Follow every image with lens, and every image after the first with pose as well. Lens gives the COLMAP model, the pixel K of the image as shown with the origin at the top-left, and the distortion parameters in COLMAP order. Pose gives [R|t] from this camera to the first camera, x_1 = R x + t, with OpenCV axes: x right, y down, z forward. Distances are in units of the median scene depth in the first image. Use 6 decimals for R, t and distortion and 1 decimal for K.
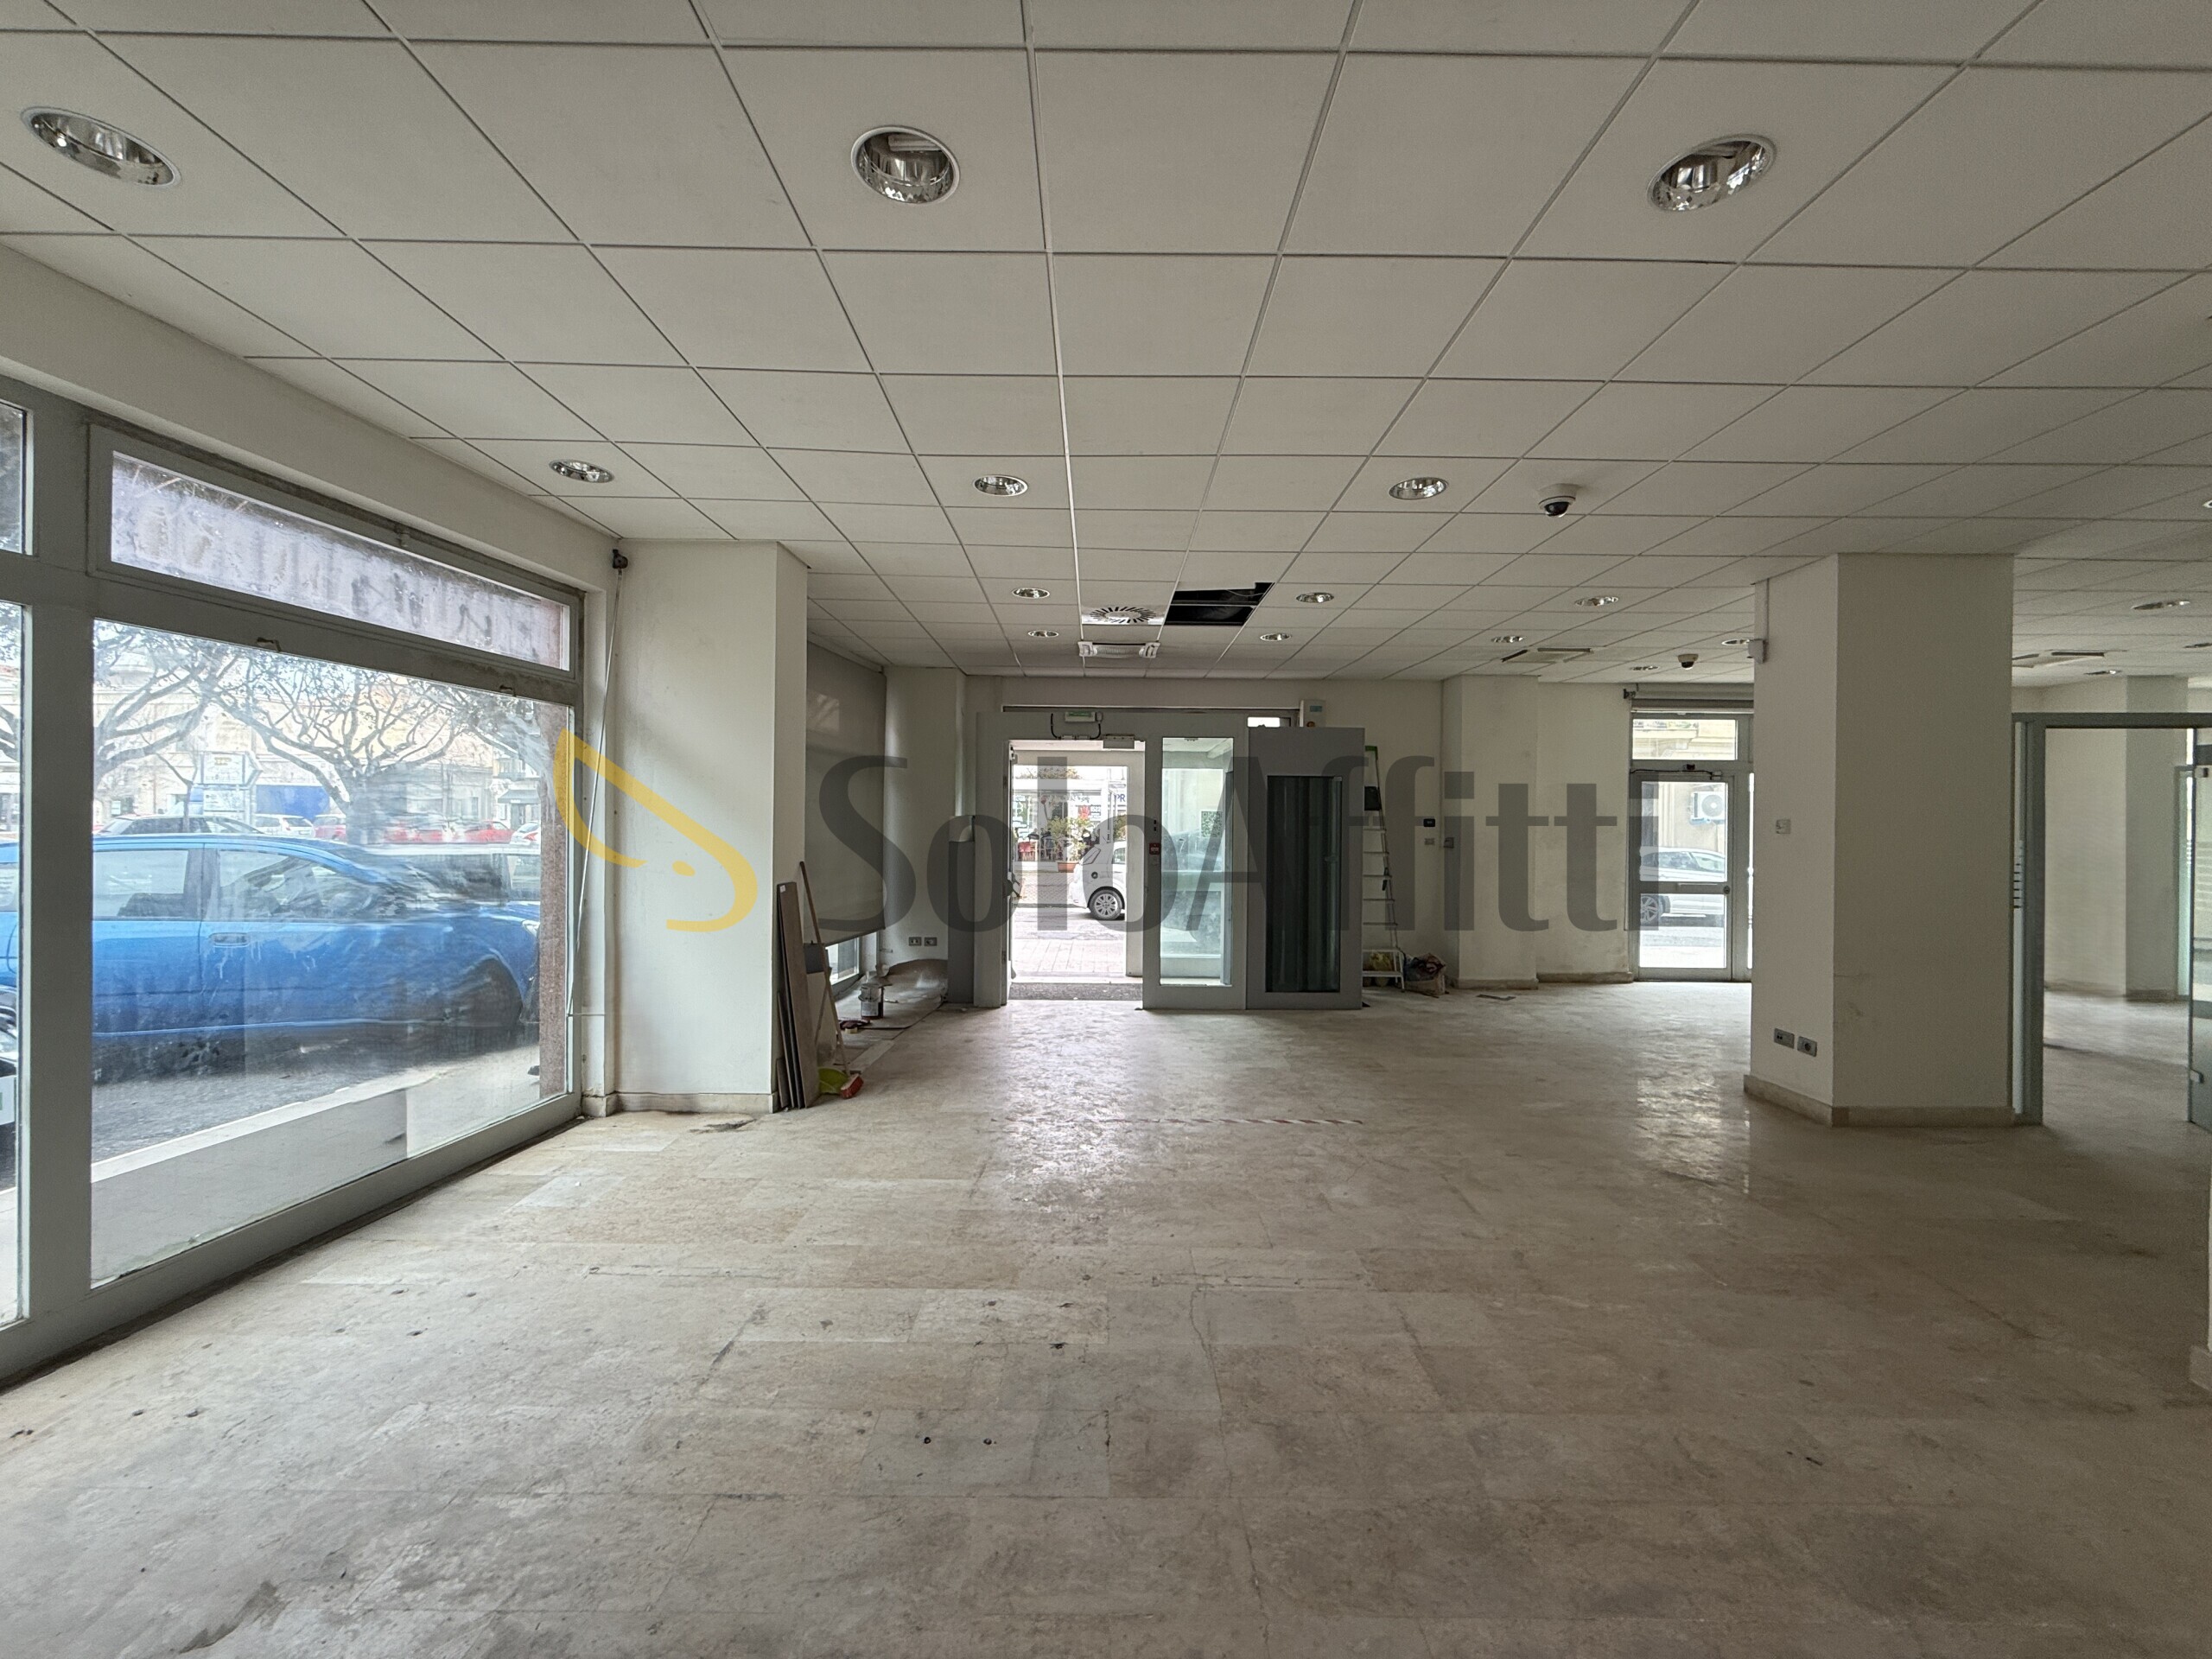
lens RADIAL K [[879.5, 0, 1098.3], [0, 879.5, 827.9], [0, 0, 1]] dist [-0.001708, -0.000220]
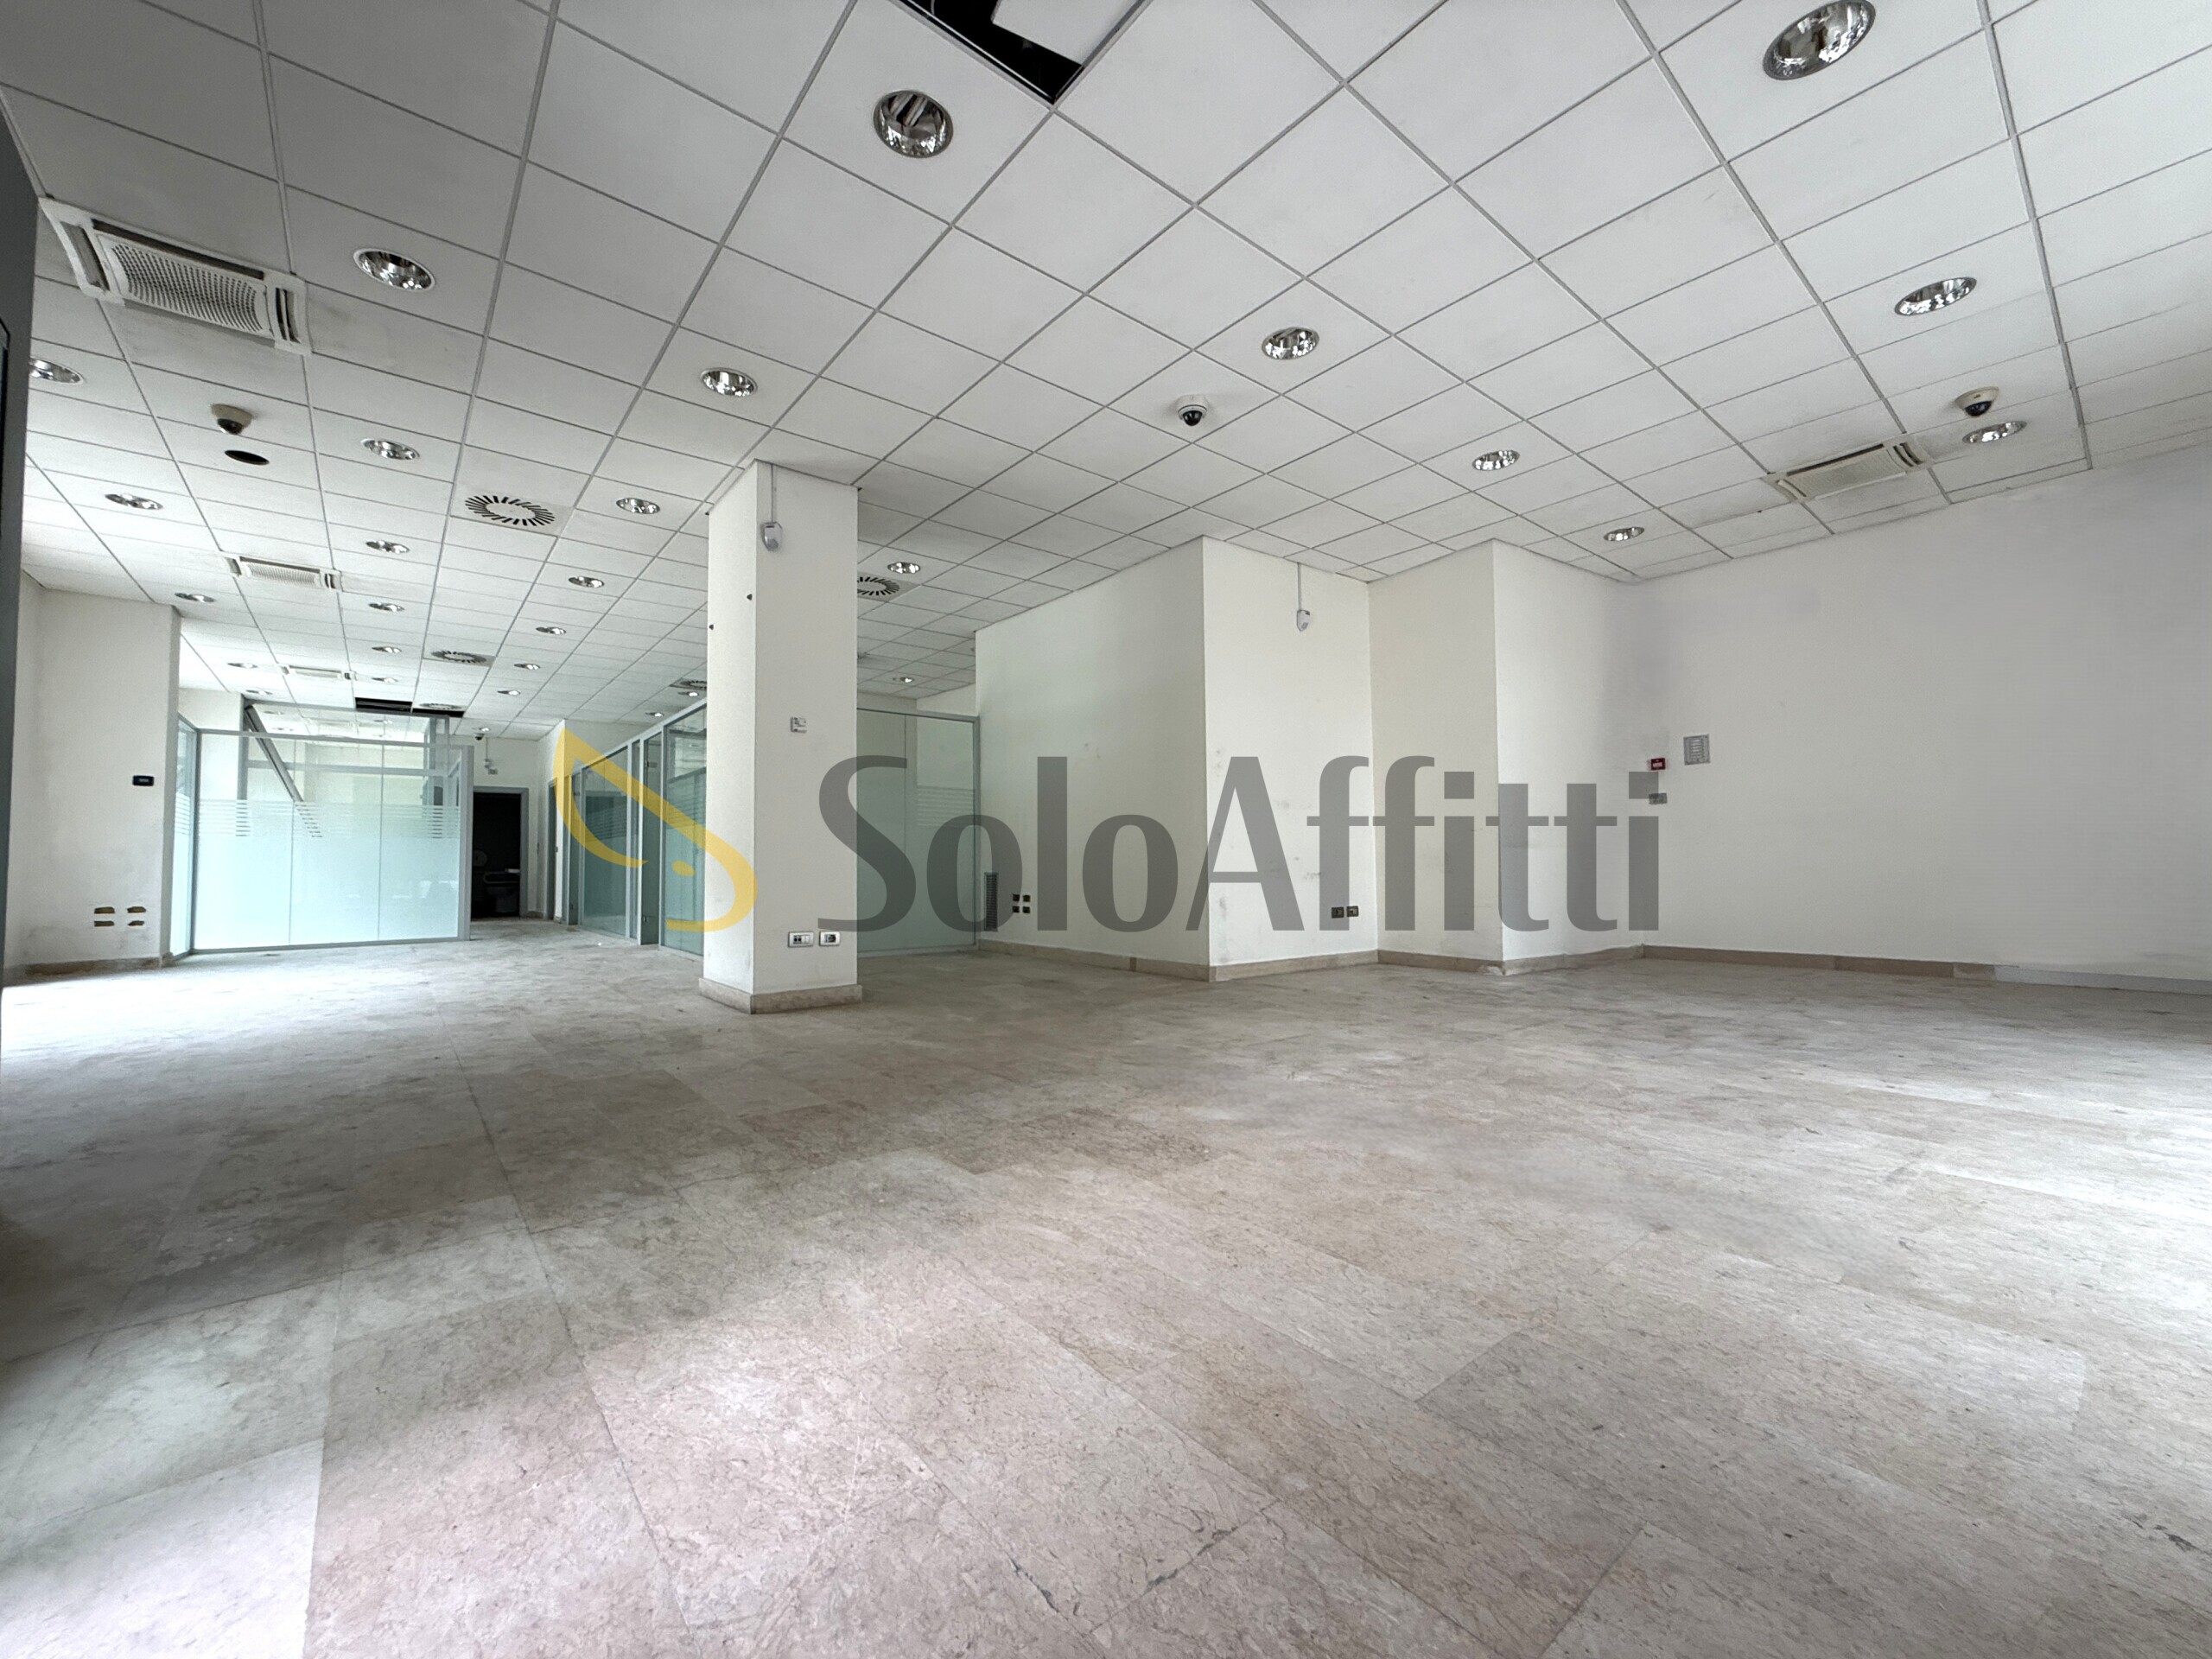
lens RADIAL K [[879.5, 0, 1098.3], [0, 879.5, 827.9], [0, 0, 1]] dist [-0.001708, -0.000220]
pose [[-0.632874, 0.030738, 0.773644, -0.175416], [0.006865, 0.999395, -0.034091, 0.138105], [-0.774224, -0.016264, -0.632702, 1.243942]]
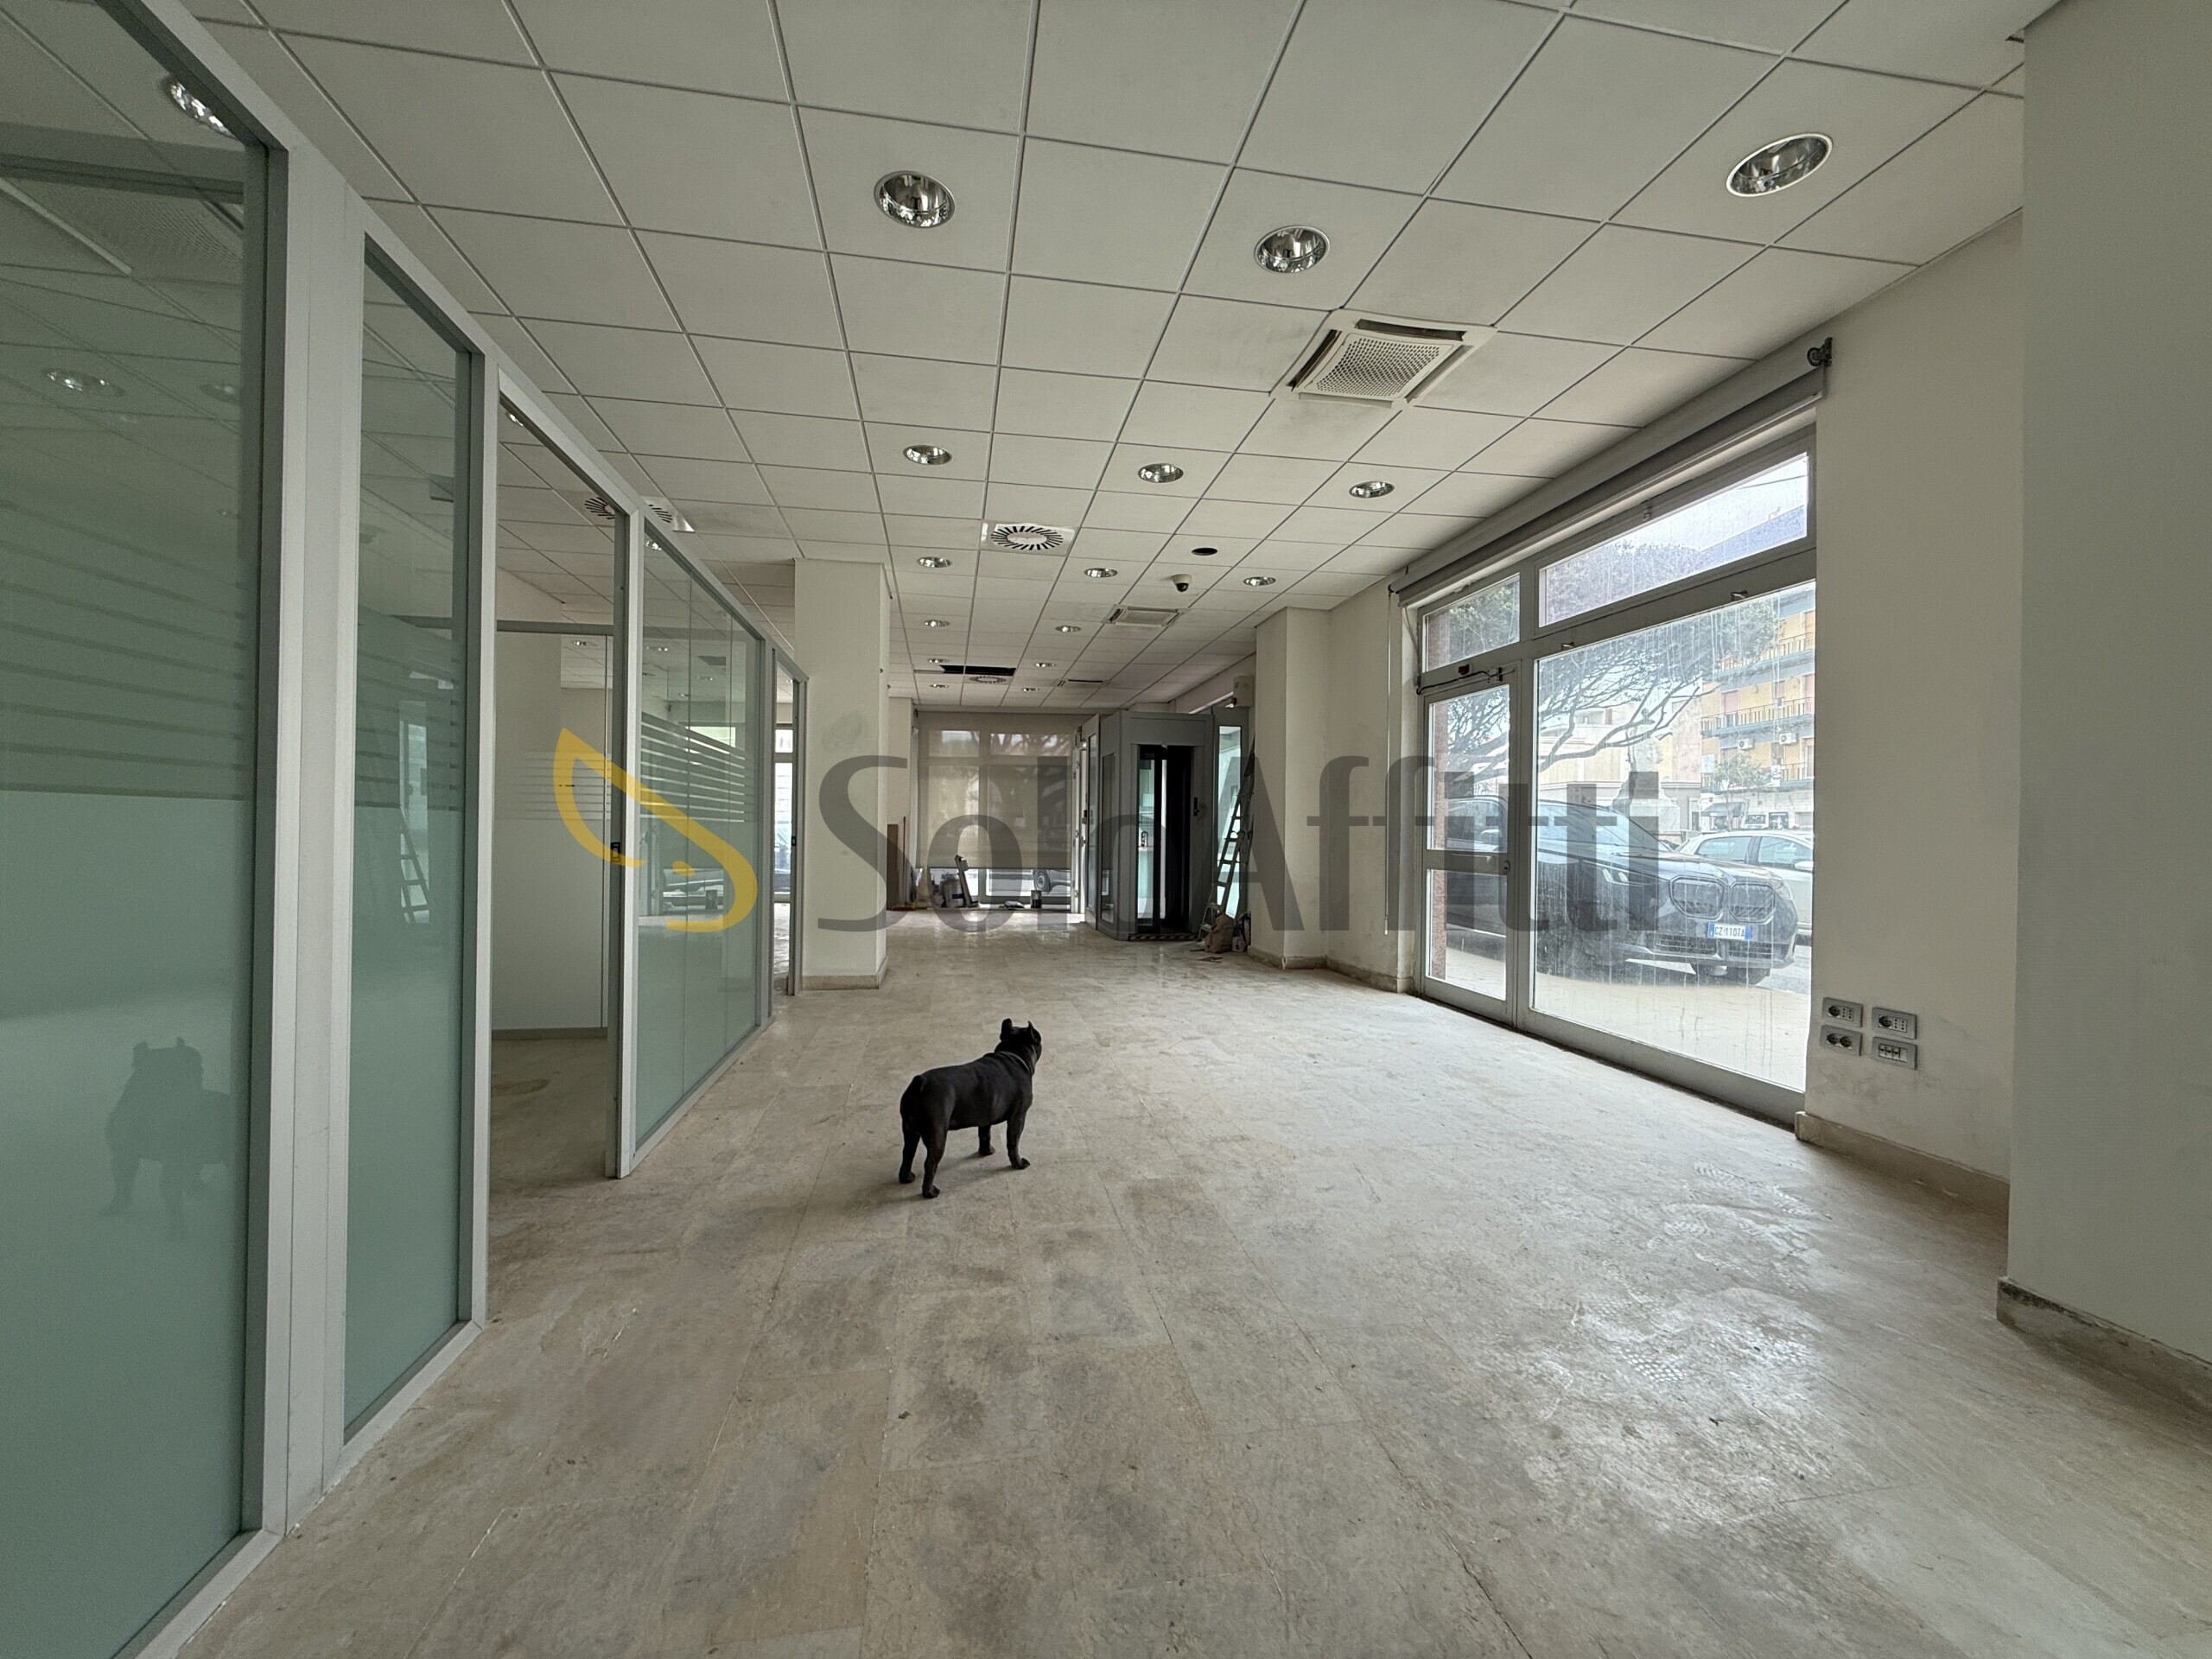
lens RADIAL K [[879.5, 0, 1098.3], [0, 879.5, 827.9], [0, 0, 1]] dist [-0.001708, -0.000220]
pose [[0.167807, -0.016390, -0.985684, 2.057425], [-0.018668, 0.999630, -0.019800, 0.101257], [0.985643, 0.021724, 0.167439, 1.049711]]
